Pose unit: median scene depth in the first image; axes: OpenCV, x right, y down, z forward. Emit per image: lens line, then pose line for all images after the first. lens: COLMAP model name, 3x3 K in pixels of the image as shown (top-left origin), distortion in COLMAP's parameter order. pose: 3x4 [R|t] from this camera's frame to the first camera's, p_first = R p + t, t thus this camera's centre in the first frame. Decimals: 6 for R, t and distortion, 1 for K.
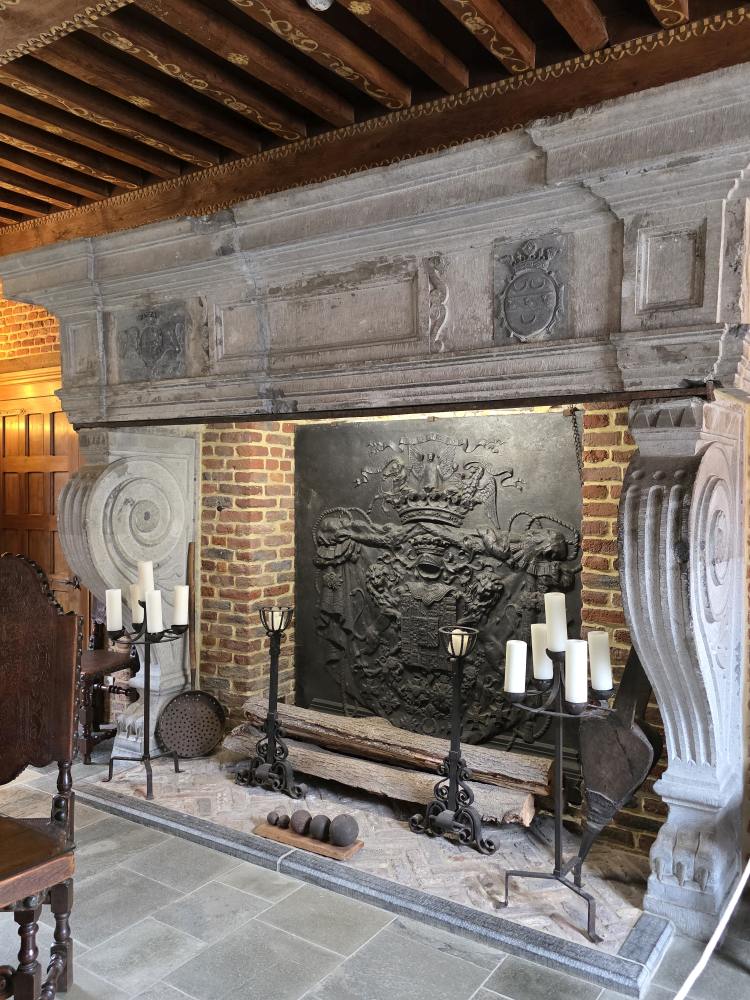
lens RADIAL K [[783.3, 0, 382.6], [0, 783.3, 495.5], [0, 0, 1]] dist [0.059803, -0.012056]
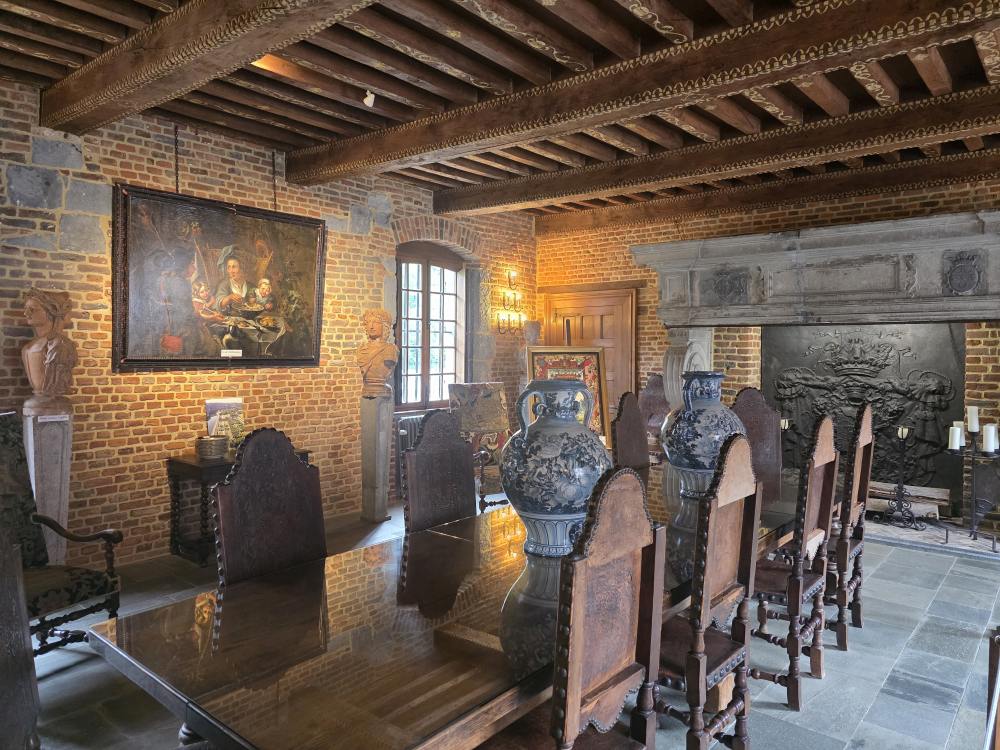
lens RADIAL K [[666.0, 0, 502.4], [0, 666.0, 366.6], [0, 0, 1]] dist [0.021011, -0.030861]
pose [[0.991011, -0.001497, -0.133771, -0.653016], [0.004034, 0.999817, 0.018693, -0.023371], [0.133718, -0.019065, 0.990836, -0.814479]]
